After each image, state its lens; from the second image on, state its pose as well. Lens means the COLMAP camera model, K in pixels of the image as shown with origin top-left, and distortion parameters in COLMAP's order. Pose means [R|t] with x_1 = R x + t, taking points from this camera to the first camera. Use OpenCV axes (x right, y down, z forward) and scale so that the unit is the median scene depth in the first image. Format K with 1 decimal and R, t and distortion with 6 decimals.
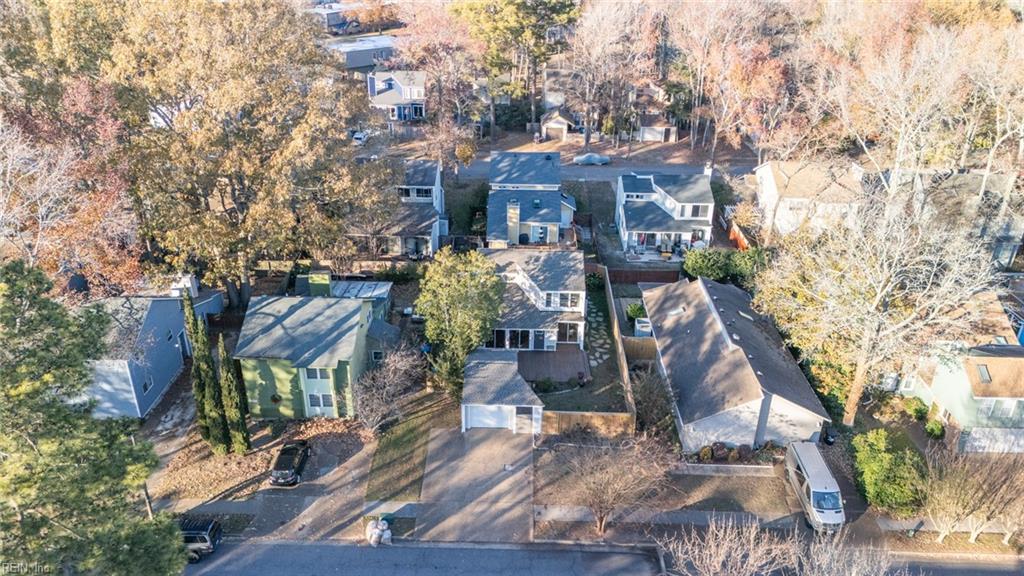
lens RADIAL K [[751.1, 0, 512.0], [0, 751.1, 288.0], [0, 0, 1]] dist [0.095640, -0.091721]
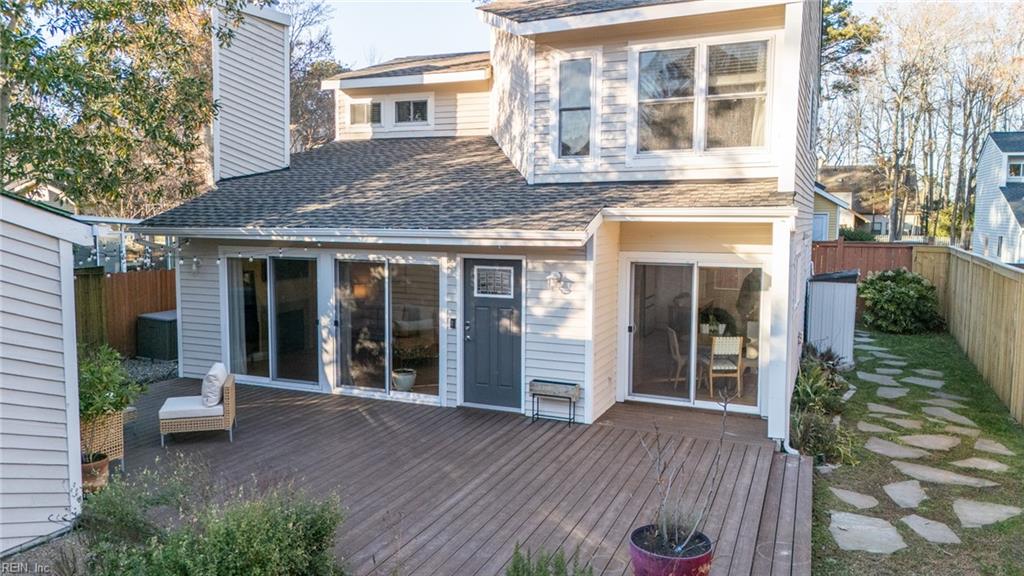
lens RADIAL K [[752.4, 0, 508.8], [0, 752.4, 272.6], [0, 0, 1]] dist [0.053315, -0.002664]
pose [[0.924746, 0.021251, -0.379991, 0.113280], [-0.163184, 0.924143, -0.345442, 0.125744], [0.343825, 0.381455, 0.858066, 0.965709]]
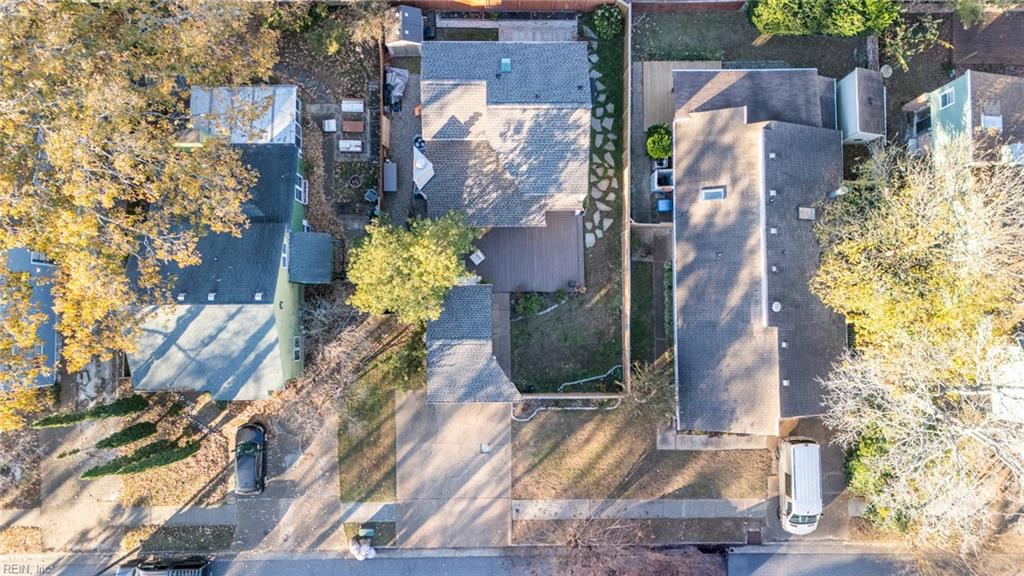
lens RADIAL K [[751.1, 0, 512.0], [0, 751.1, 288.0], [0, 0, 1]] dist [0.095640, -0.091721]
pose [[0.999766, -0.021082, 0.004844, 0.025557], [0.006112, 0.490099, 0.871645, -0.615146], [-0.020750, -0.871412, 0.490113, 0.646605]]
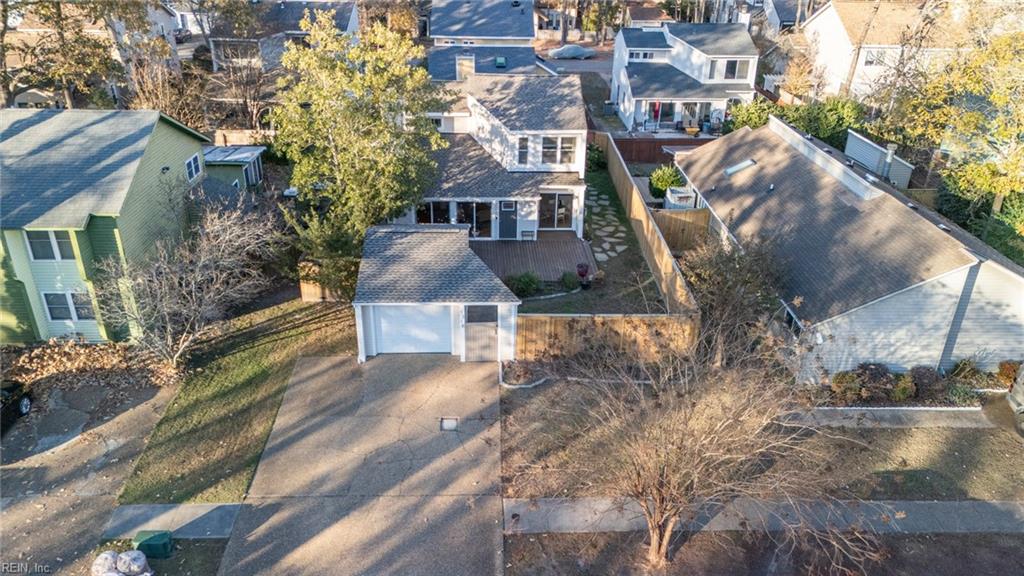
lens RADIAL K [[751.1, 0, 512.0], [0, 751.1, 288.0], [0, 0, 1]] dist [0.095640, -0.091721]
pose [[0.998871, -0.019900, 0.043143, 0.014463], [0.019917, 0.999802, 0.000031, 0.137080], [-0.043135, 0.000828, 0.999069, 0.467212]]
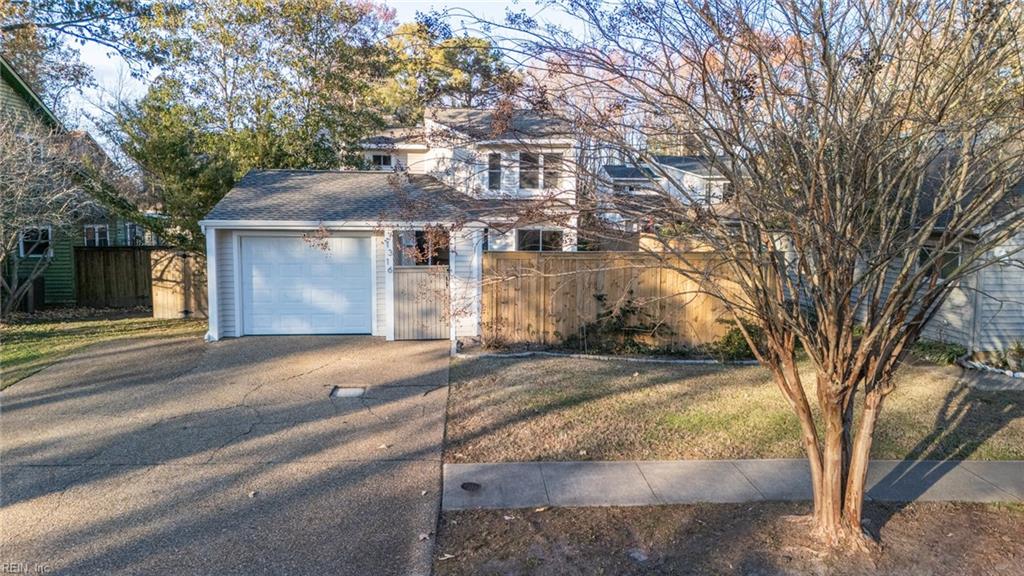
lens RADIAL K [[751.1, 0, 512.0], [0, 751.1, 288.0], [0, 0, 1]] dist [0.095640, -0.091721]
pose [[0.997105, -0.014774, 0.074590, 0.027802], [0.040420, 0.933856, -0.355358, 0.269148], [-0.064407, 0.357344, 0.931749, 0.680302]]
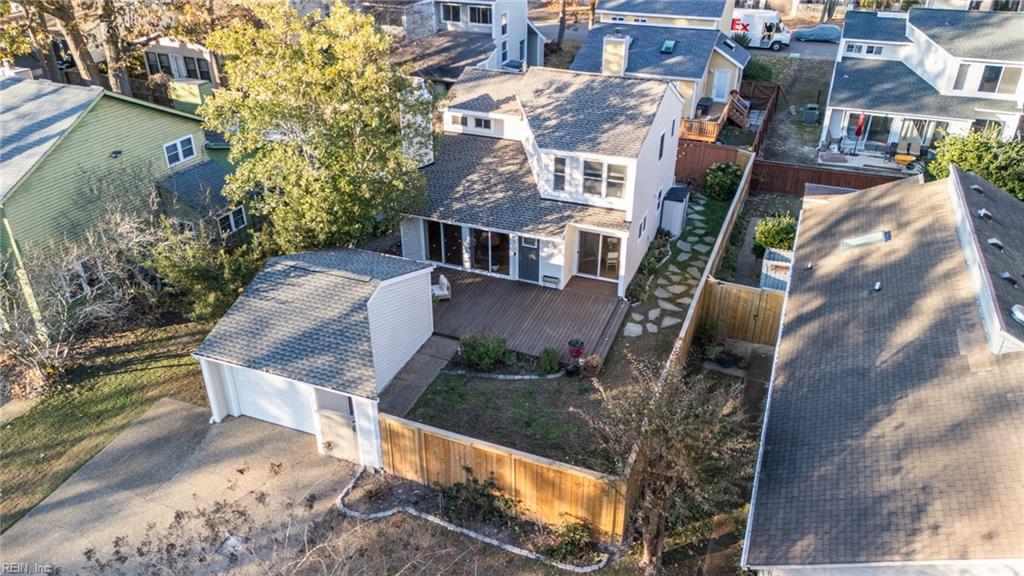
lens RADIAL K [[751.1, 0, 512.0], [0, 751.1, 288.0], [0, 0, 1]] dist [0.095640, -0.091721]
pose [[0.934290, 0.164132, -0.316486, 0.197503], [-0.149490, 0.986269, 0.070182, 0.062471], [0.323659, -0.018259, 0.945998, 0.630476]]
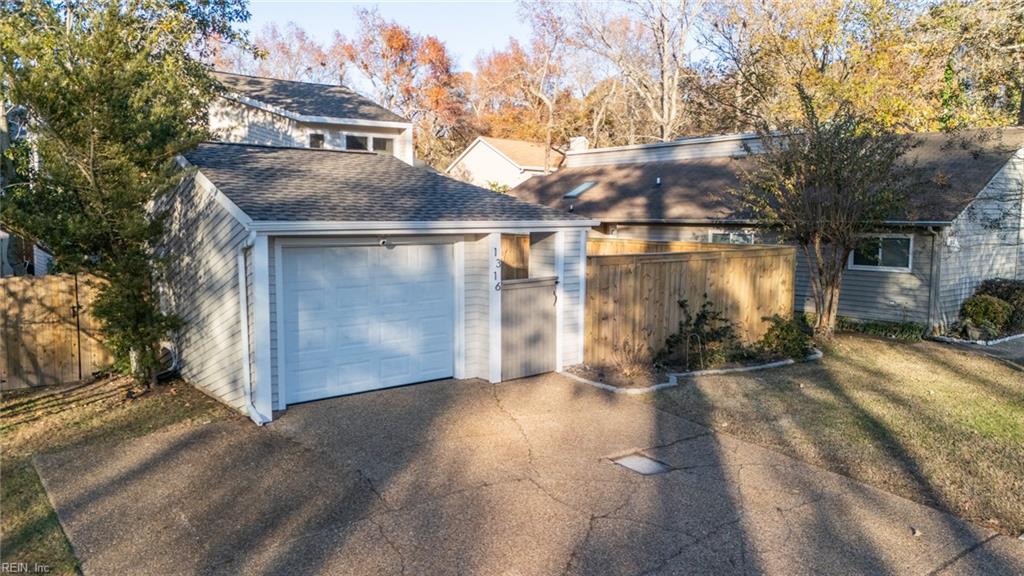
lens RADIAL K [[751.1, 0, 512.0], [0, 751.1, 288.0], [0, 0, 1]] dist [0.095640, -0.091721]
pose [[0.775531, -0.073494, 0.627017, -0.122931], [0.288631, 0.924597, -0.248621, 0.213228], [-0.561466, 0.373790, 0.738266, 0.789868]]
